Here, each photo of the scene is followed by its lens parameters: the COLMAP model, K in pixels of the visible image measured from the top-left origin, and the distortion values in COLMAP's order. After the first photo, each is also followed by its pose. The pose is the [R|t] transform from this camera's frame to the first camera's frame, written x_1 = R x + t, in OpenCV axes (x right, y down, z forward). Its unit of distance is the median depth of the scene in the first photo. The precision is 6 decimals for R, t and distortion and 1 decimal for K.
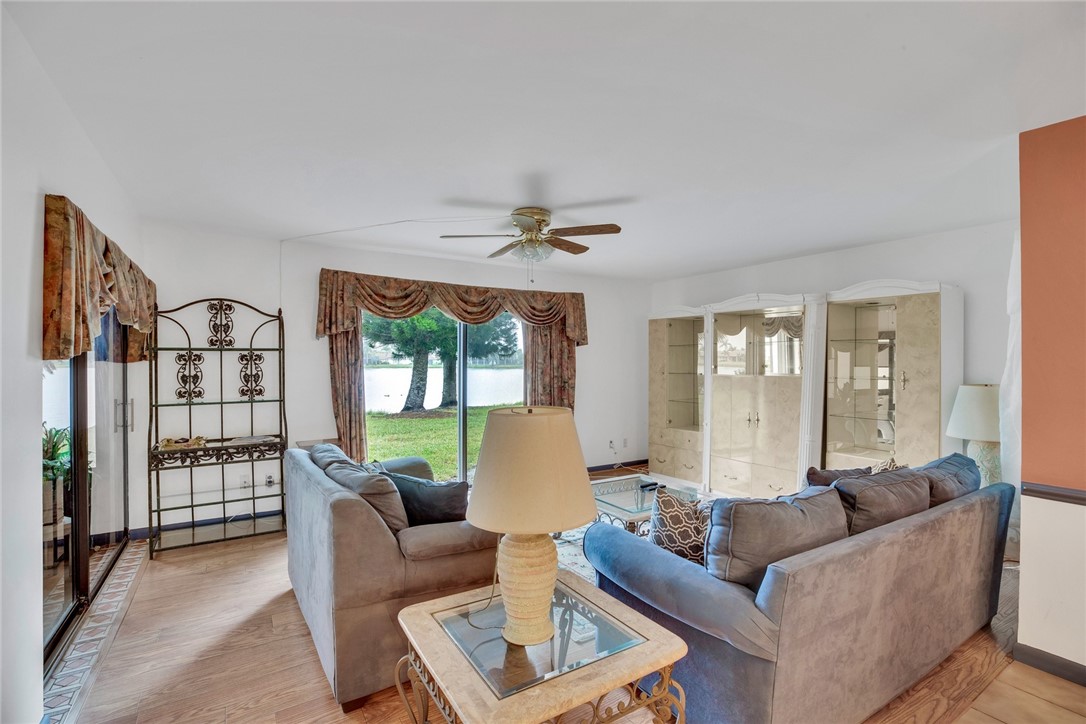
lens RADIAL K [[495.7, 0, 543.0], [0, 495.7, 362.0], [0, 0, 1]] dist [-0.024789, 0.000813]
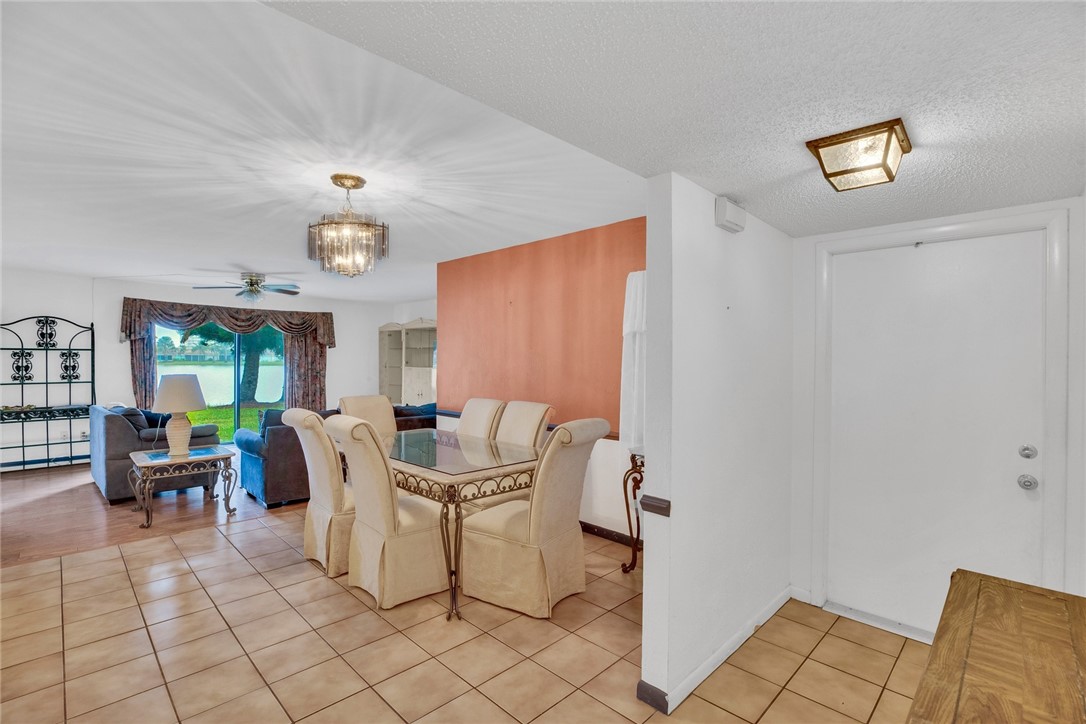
lens RADIAL K [[499.3, 0, 537.5], [0, 499.3, 361.3], [0, 0, 1]] dist [-0.039897, 0.017601]
pose [[0.976465, 0.005329, 0.215608, 0.486325], [-0.005801, 0.999982, 0.001556, 0.000960], [-0.215596, -0.002770, 0.976479, -0.776950]]
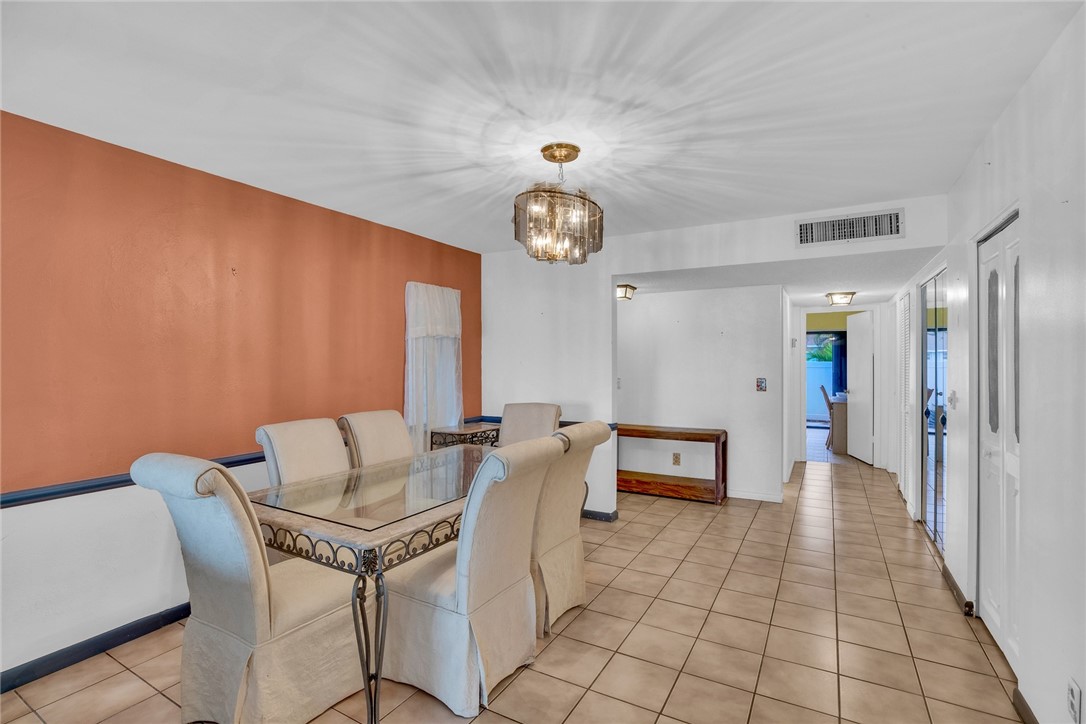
lens RADIAL K [[501.2, 0, 546.0], [0, 501.2, 360.5], [0, 0, 1]] dist [-0.042084, 0.012729]
pose [[-0.470364, 0.004142, 0.882463, -0.111743], [0.001541, 0.999991, -0.003873, 0.002528], [-0.882471, -0.000462, -0.470366, 0.204858]]
